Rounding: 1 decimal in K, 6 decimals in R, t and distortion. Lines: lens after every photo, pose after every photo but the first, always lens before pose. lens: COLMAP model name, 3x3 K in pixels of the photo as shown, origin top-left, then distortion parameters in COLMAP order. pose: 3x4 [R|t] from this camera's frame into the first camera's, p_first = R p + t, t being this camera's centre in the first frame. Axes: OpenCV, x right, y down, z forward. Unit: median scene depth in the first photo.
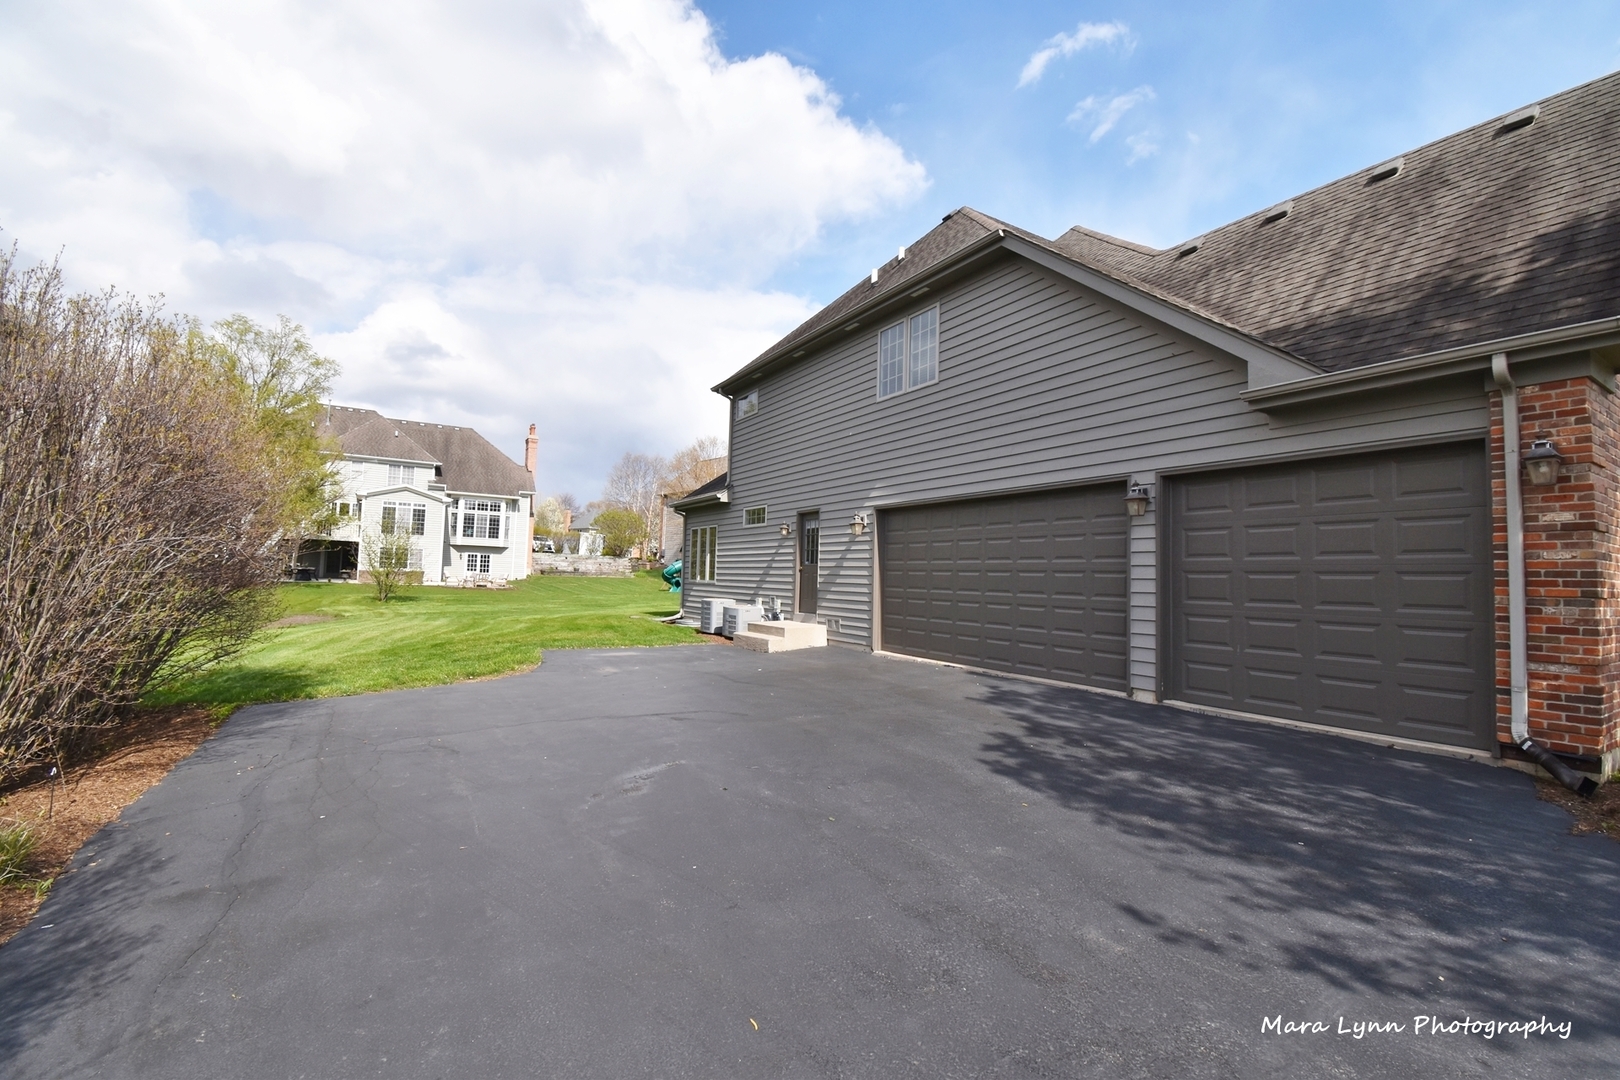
lens RADIAL K [[700.5, 0, 810.6], [0, 700.5, 542.1], [0, 0, 1]] dist [-0.000670, -0.000044]
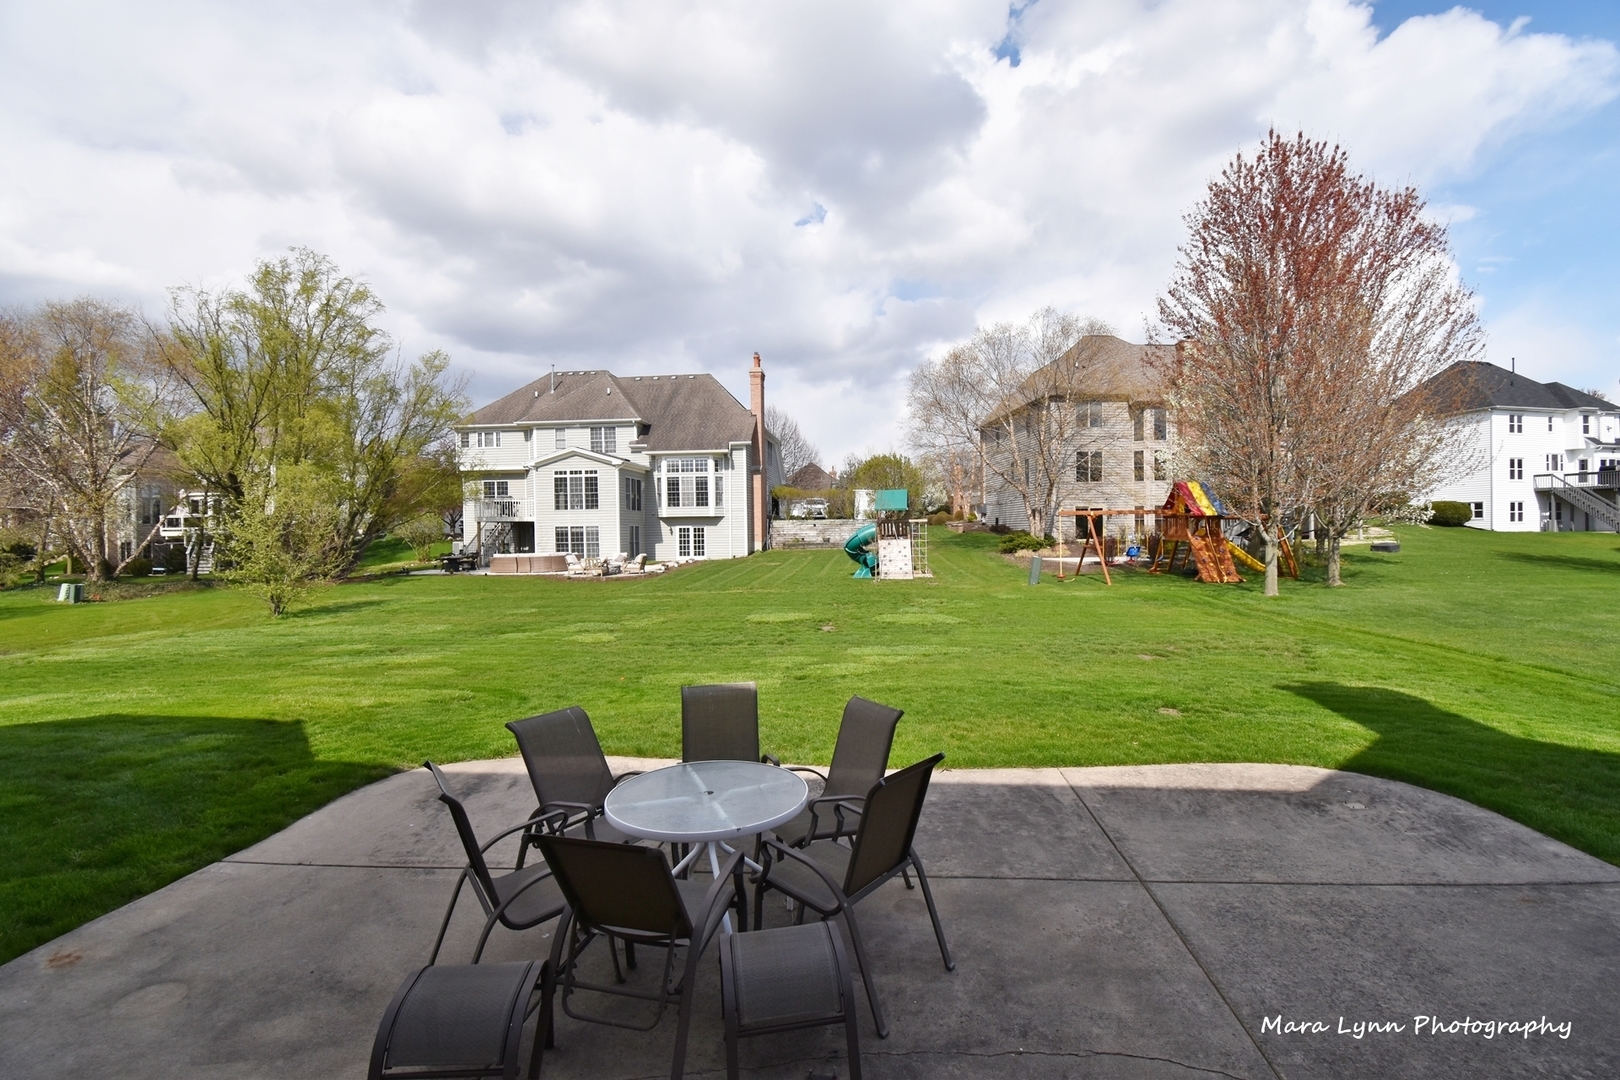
lens RADIAL K [[700.5, 0, 813.7], [0, 700.5, 537.8], [0, 0, 1]] dist [-0.000670, -0.000044]
pose [[0.791885, -0.033556, -0.609748, 0.120815], [0.068983, 0.997013, 0.034720, 0.011262], [0.606762, -0.069557, 0.791835, 0.458709]]
